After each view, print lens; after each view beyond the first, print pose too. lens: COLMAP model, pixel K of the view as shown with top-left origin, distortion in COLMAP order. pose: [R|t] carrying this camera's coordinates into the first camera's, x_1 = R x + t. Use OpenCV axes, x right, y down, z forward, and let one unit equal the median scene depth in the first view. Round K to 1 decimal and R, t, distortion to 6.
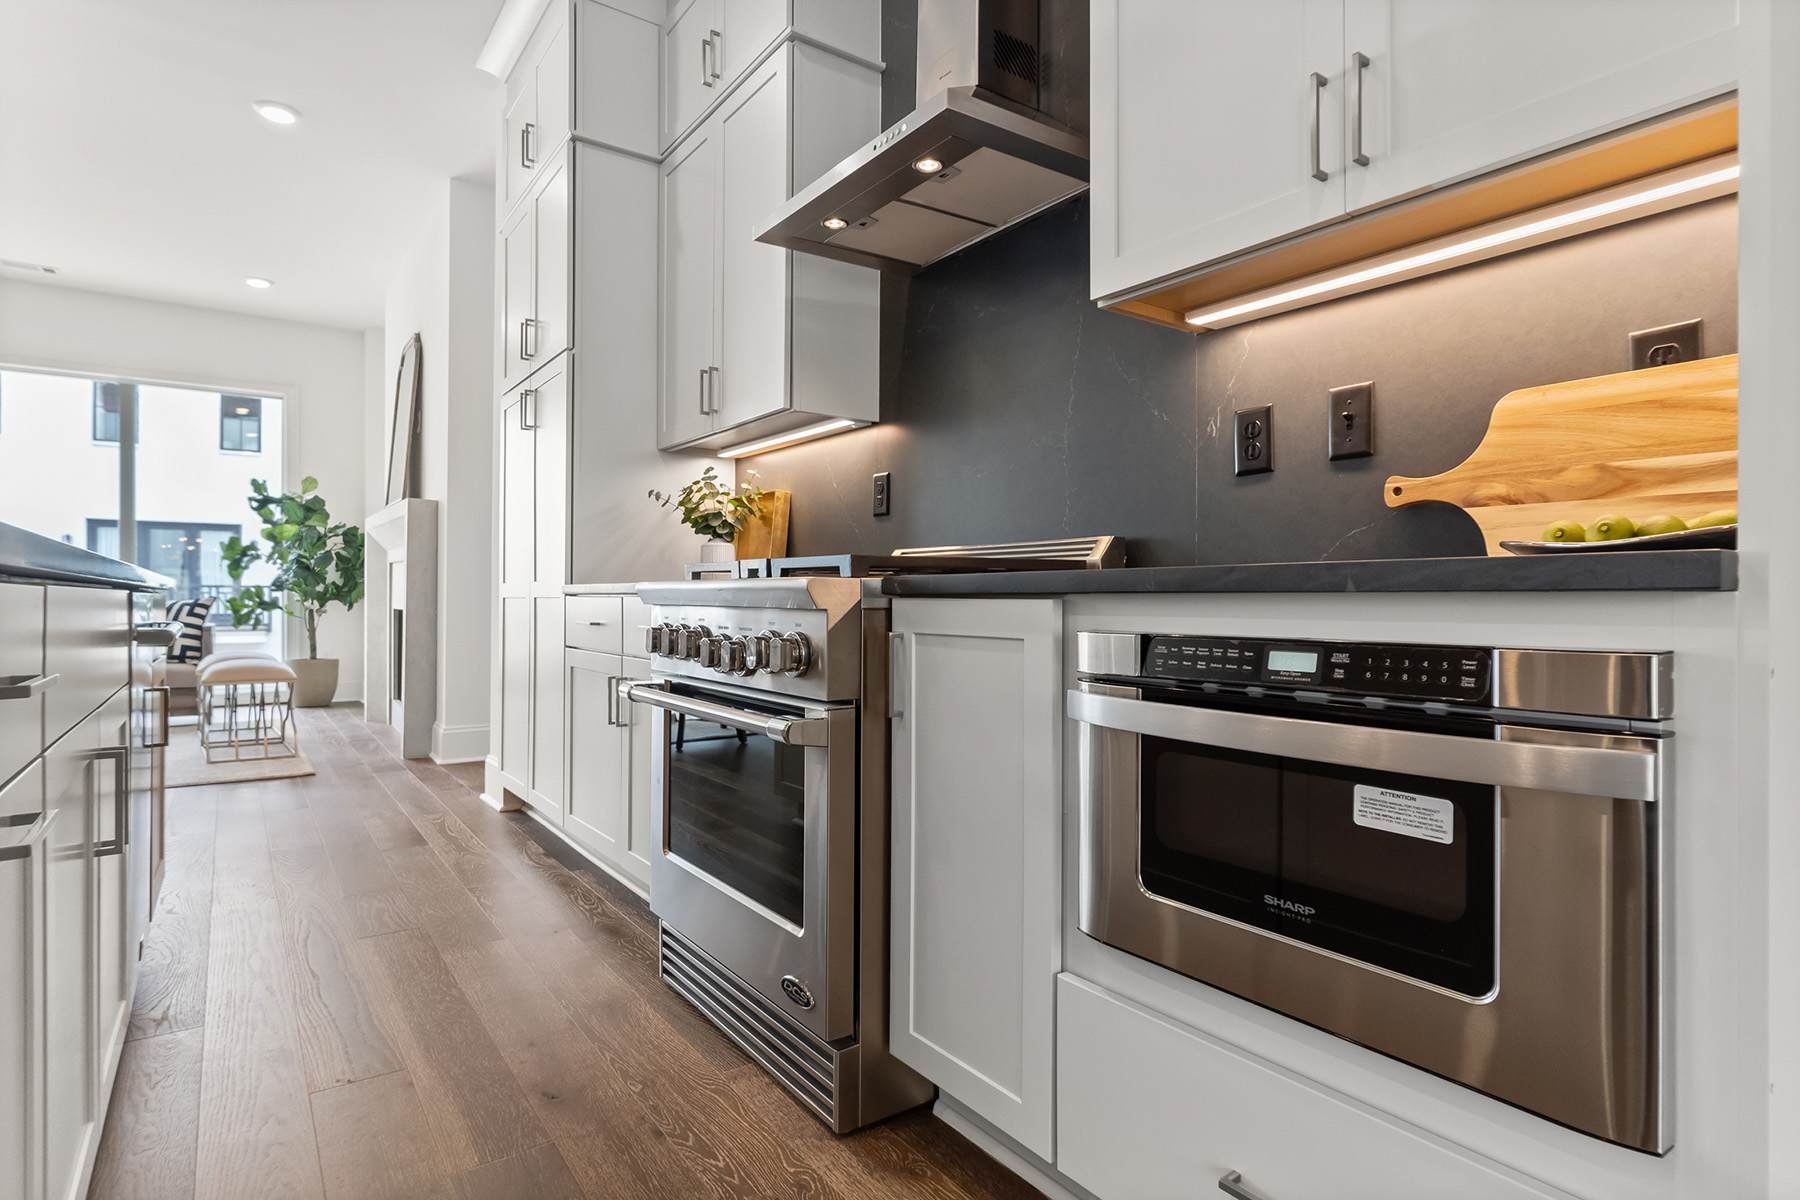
lens RADIAL K [[933.6, 0, 899.2], [0, 933.6, 592.3], [0, 0, 1]] dist [-0.001222, 0.000454]
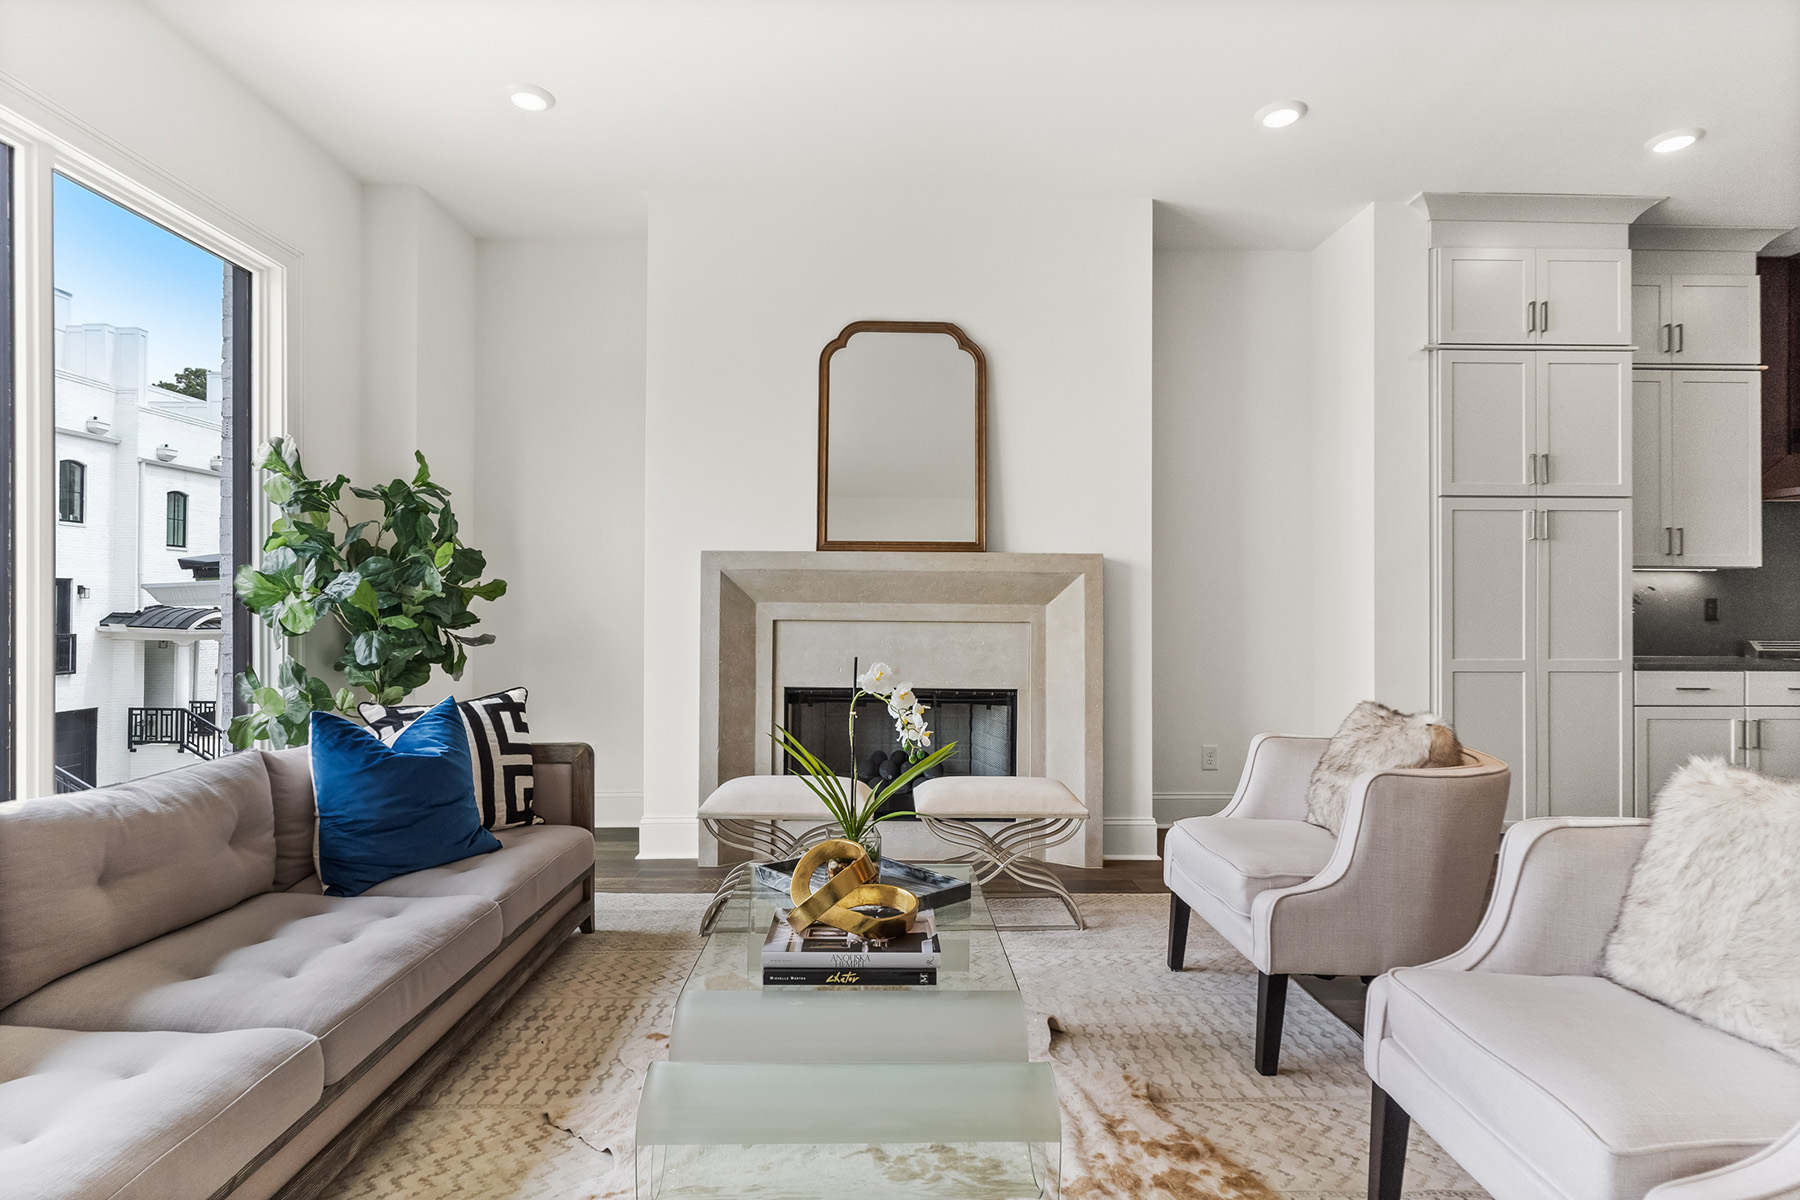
lens RADIAL K [[927.0, 0, 905.5], [0, 927.0, 606.6], [0, 0, 1]] dist [-0.001897, 0.001128]
pose [[0.566378, 0.003245, 0.824139, -1.236151], [-0.007190, 0.999974, 0.001004, -0.049878], [-0.824114, -0.006494, 0.566386, 0.638052]]
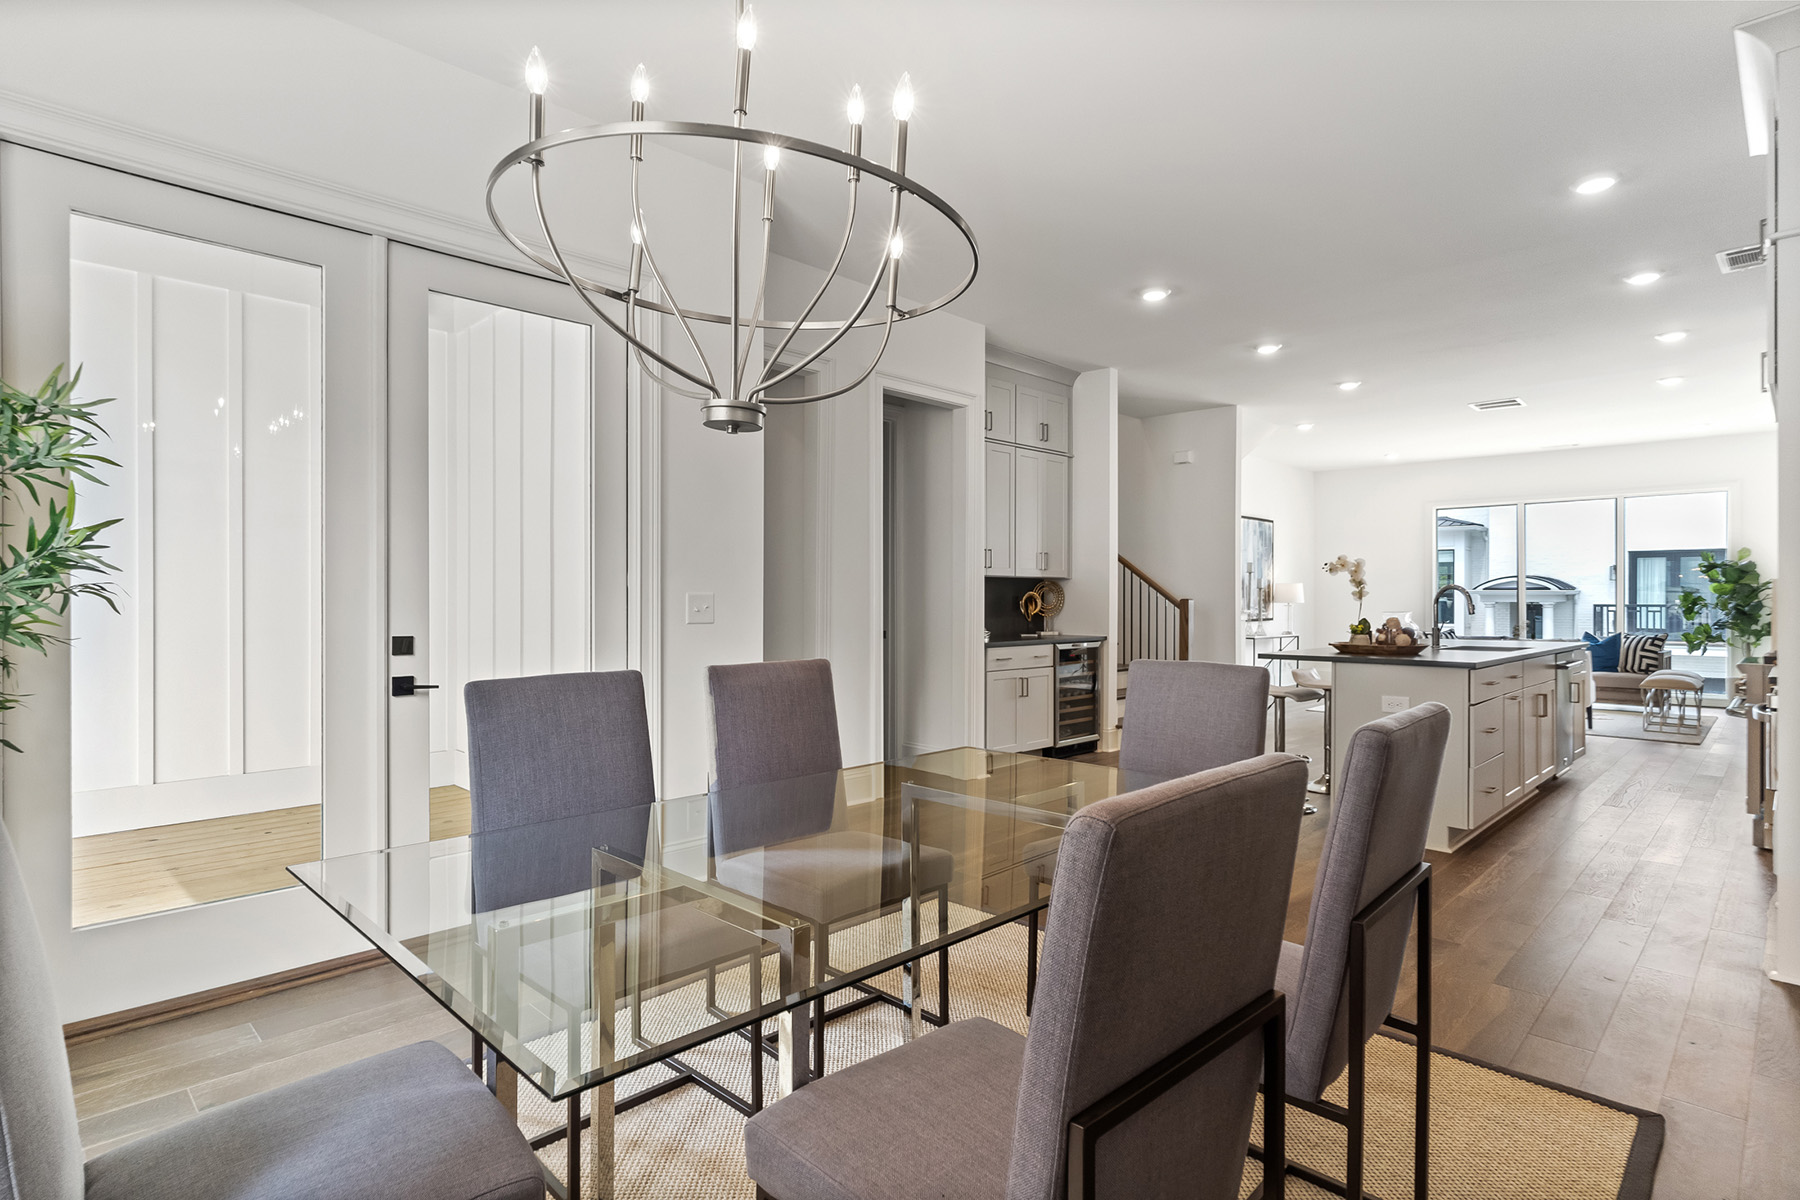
lens RADIAL K [[921.5, 0, 910.5], [0, 921.5, 600.7], [0, 0, 1]] dist [-0.000730, 0.001903]
pose [[0.175226, -0.001217, -0.984527, 0.679401], [0.003355, 0.999994, -0.000638, -0.064244], [0.984523, -0.003192, 0.175229, -0.629568]]
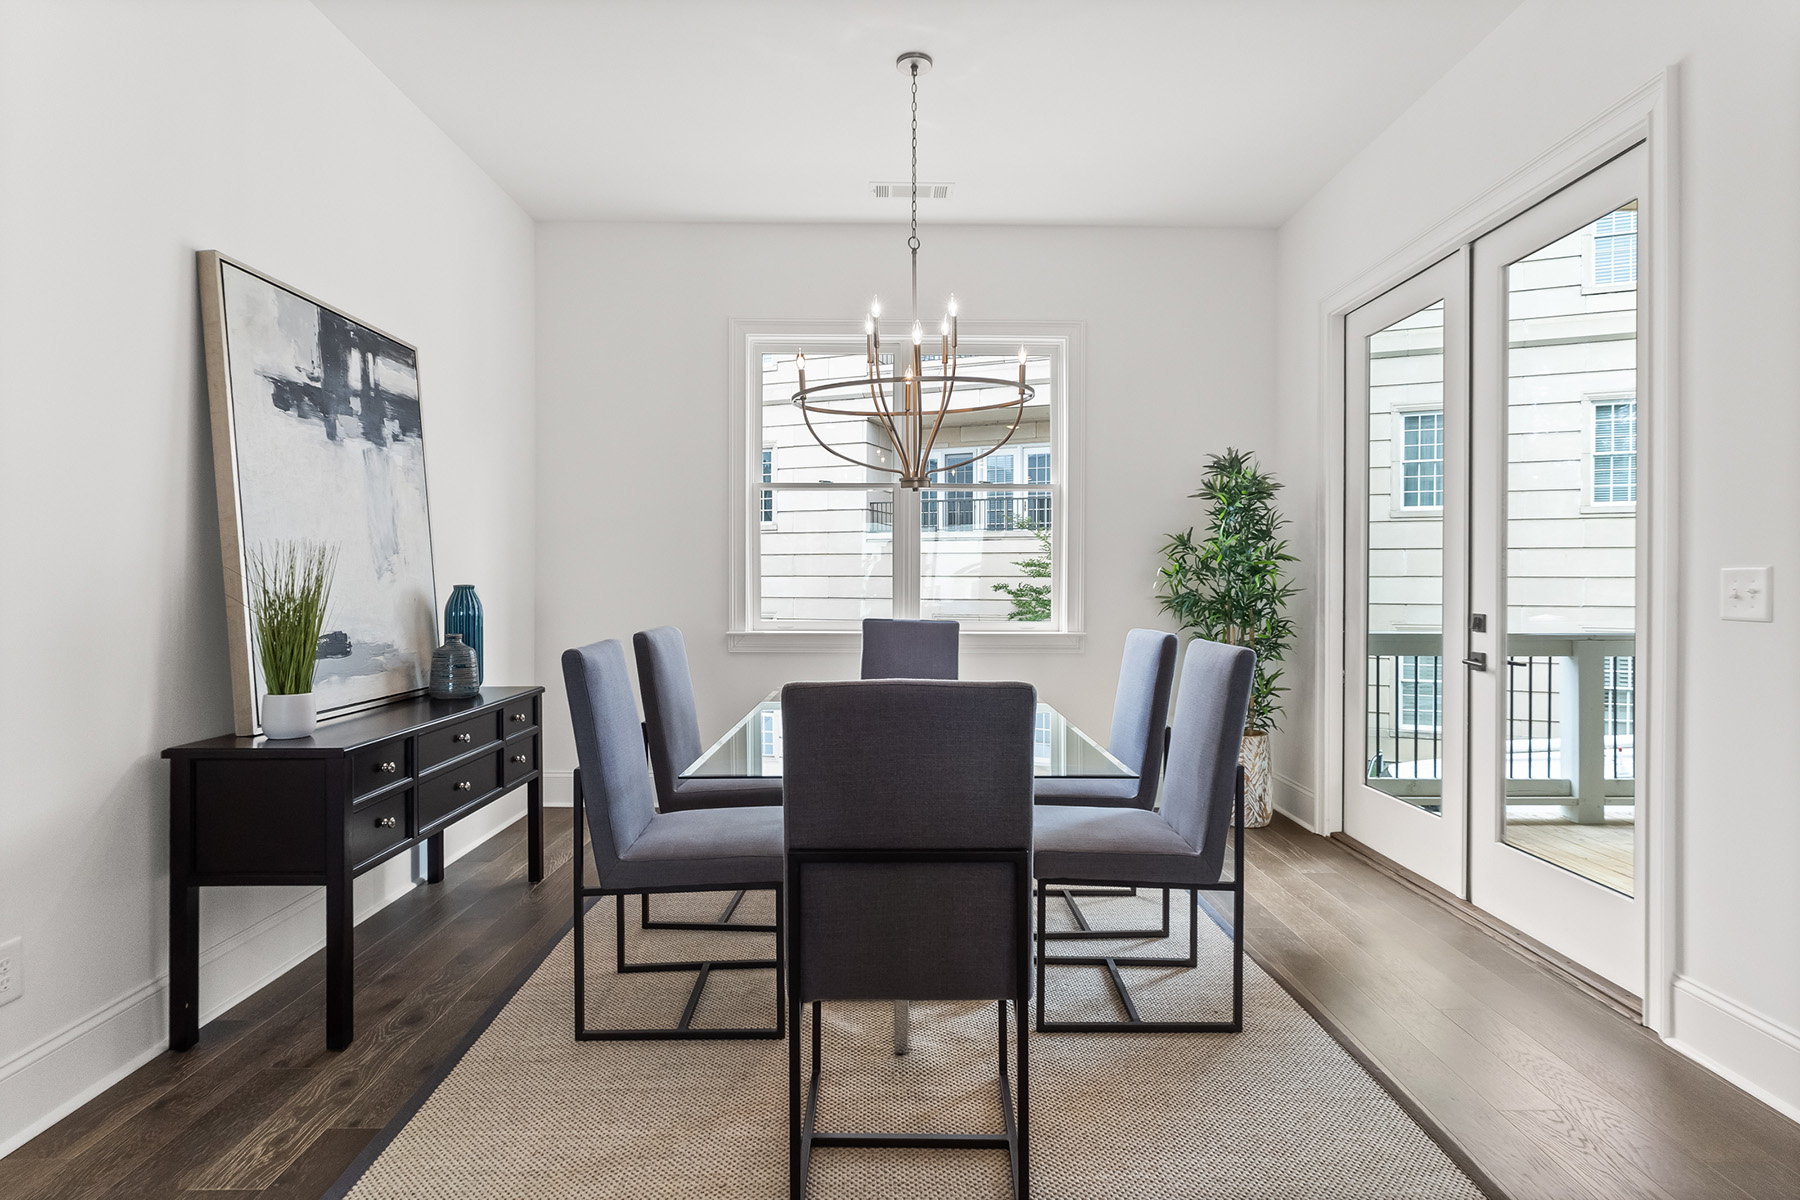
lens RADIAL K [[922.9, 0, 897.0], [0, 922.9, 589.9], [0, 0, 1]] dist [-0.002587, -0.000062]
pose [[-0.813981, -0.012777, 0.580751, 0.001538], [-0.008607, 0.999914, 0.009936, -0.062881], [-0.580828, 0.003089, -0.814020, -0.116199]]
